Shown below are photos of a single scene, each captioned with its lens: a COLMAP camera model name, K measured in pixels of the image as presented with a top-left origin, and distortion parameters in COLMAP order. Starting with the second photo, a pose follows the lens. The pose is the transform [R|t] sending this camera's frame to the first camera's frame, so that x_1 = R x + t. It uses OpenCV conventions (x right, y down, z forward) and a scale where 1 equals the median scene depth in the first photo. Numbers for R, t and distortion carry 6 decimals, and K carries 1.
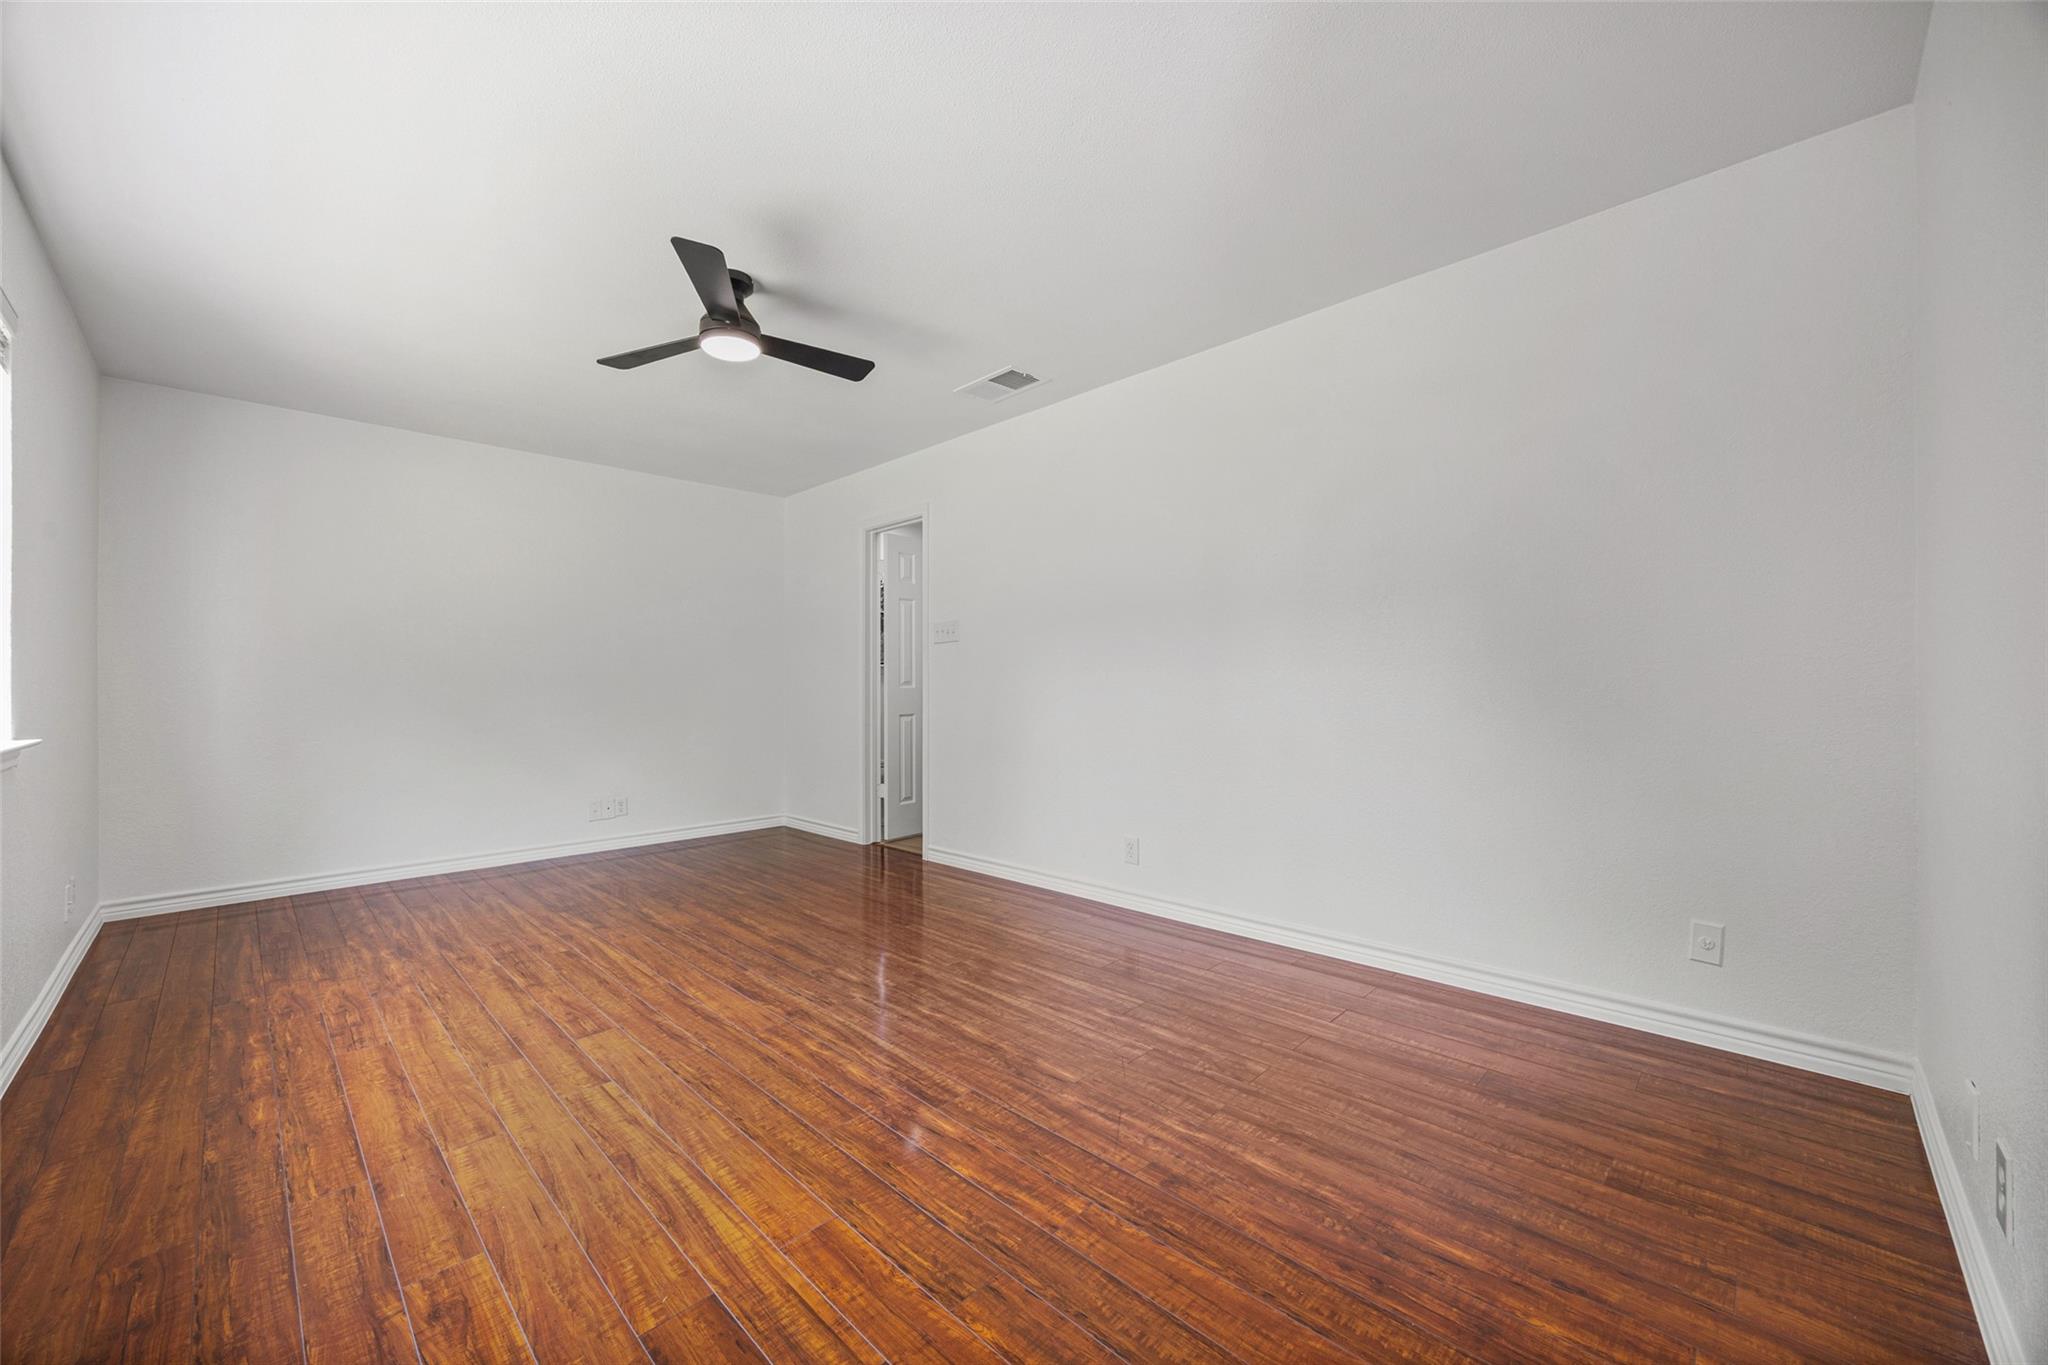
lens RADIAL K [[794.0, 0, 1026.7], [0, 794.0, 674.8], [0, 0, 1]] dist [-0.005063, 0.000049]
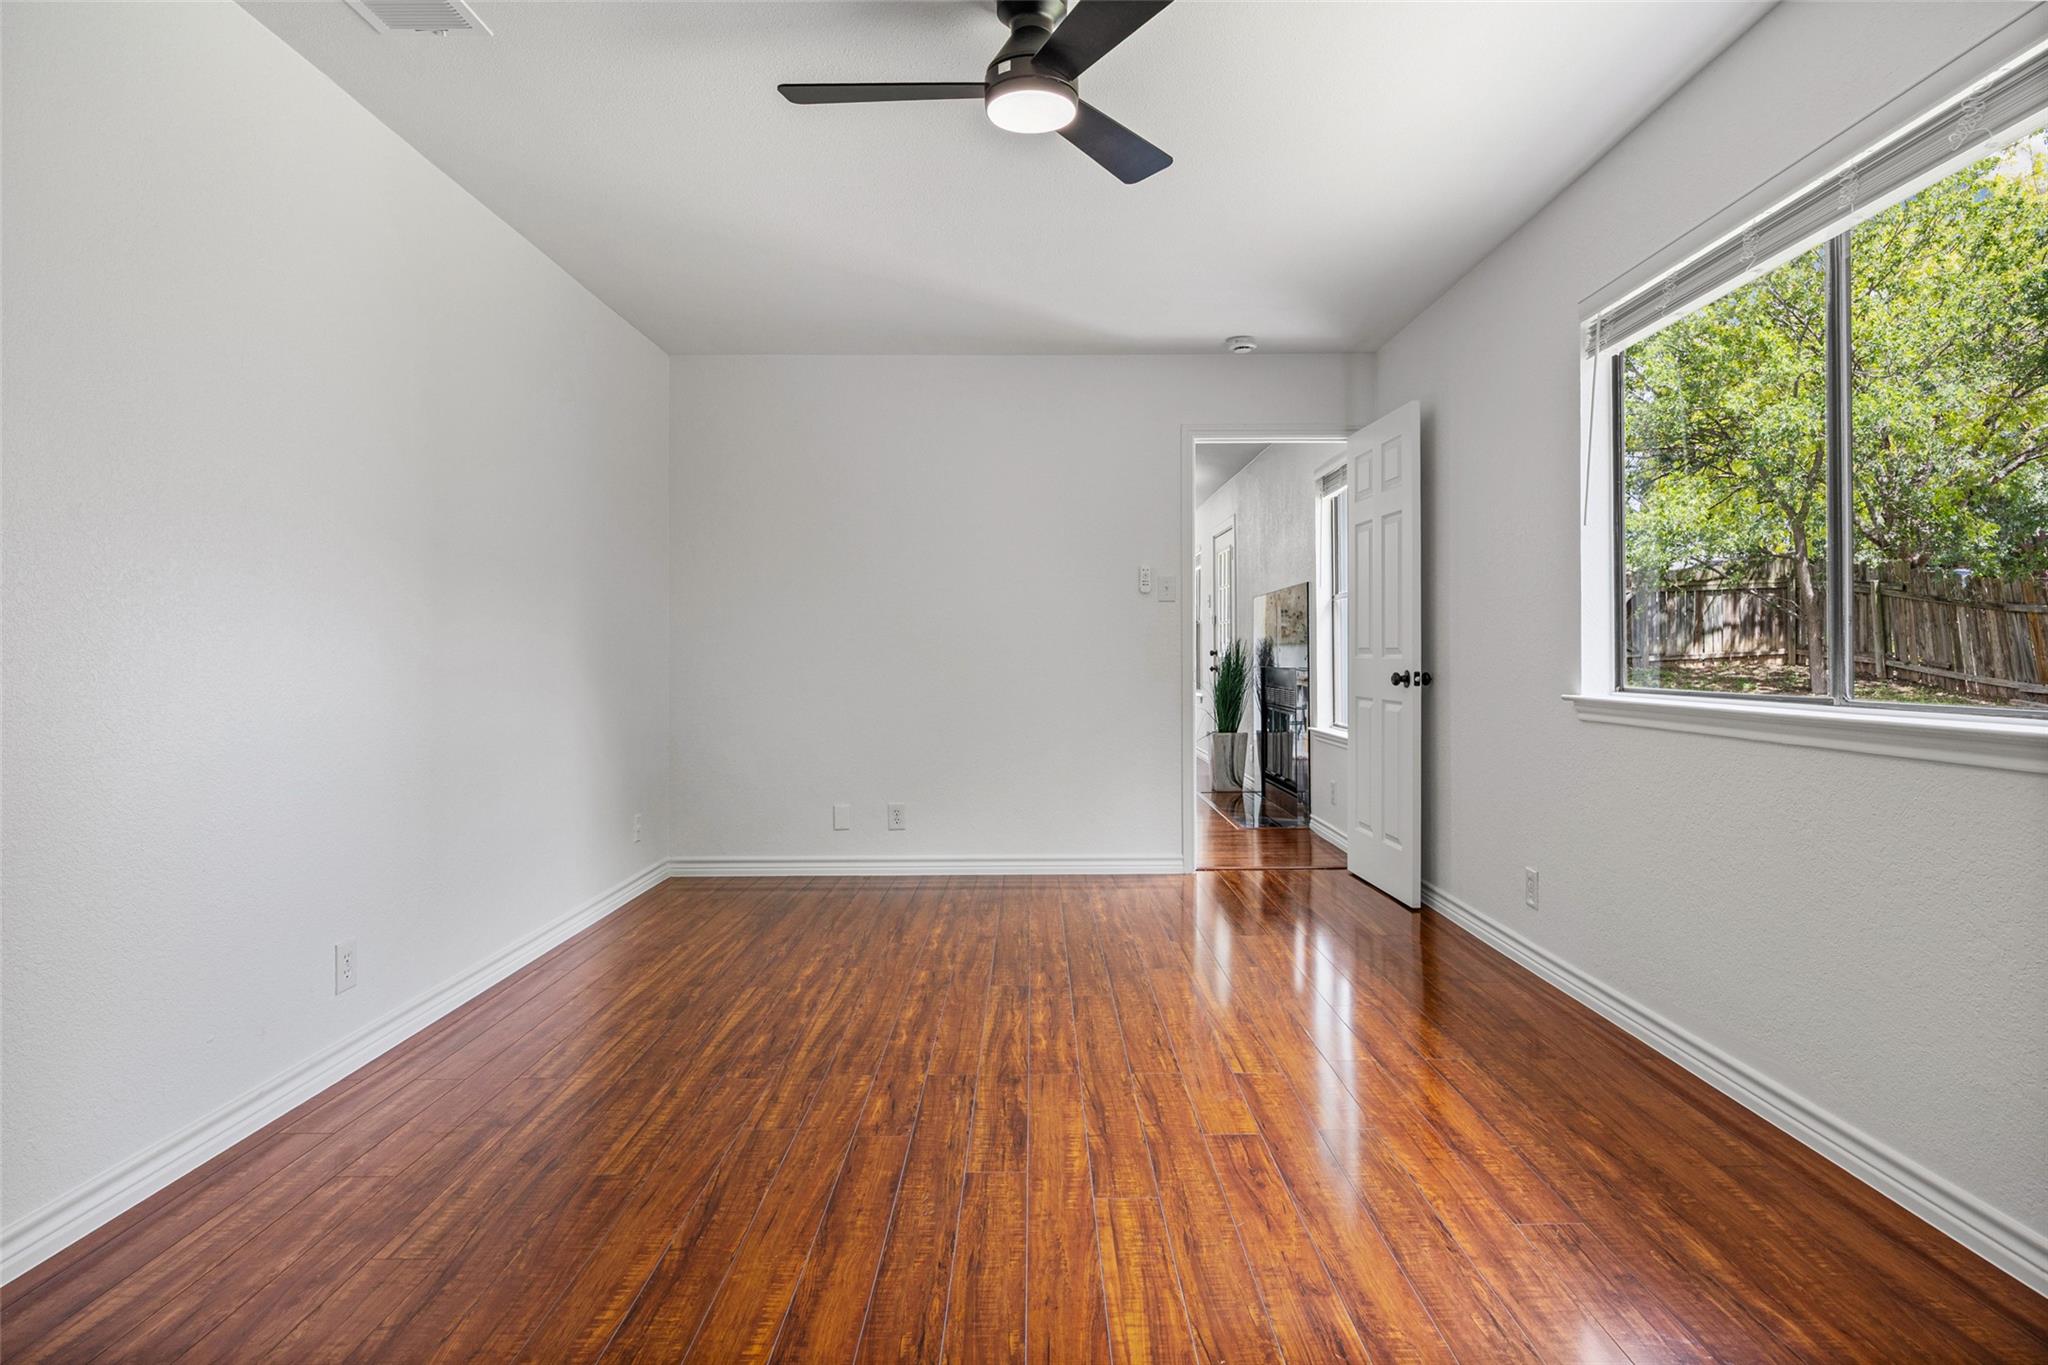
lens RADIAL K [[1078.6, 0, 1024.4], [0, 1078.6, 672.8], [0, 0, 1]] dist [-0.014711, 0.000471]
pose [[-0.698812, 0.000499, 0.715305, -1.047055], [0.003385, 0.999991, 0.002609, 0.027205], [-0.715298, 0.004244, -0.698807, 1.712842]]
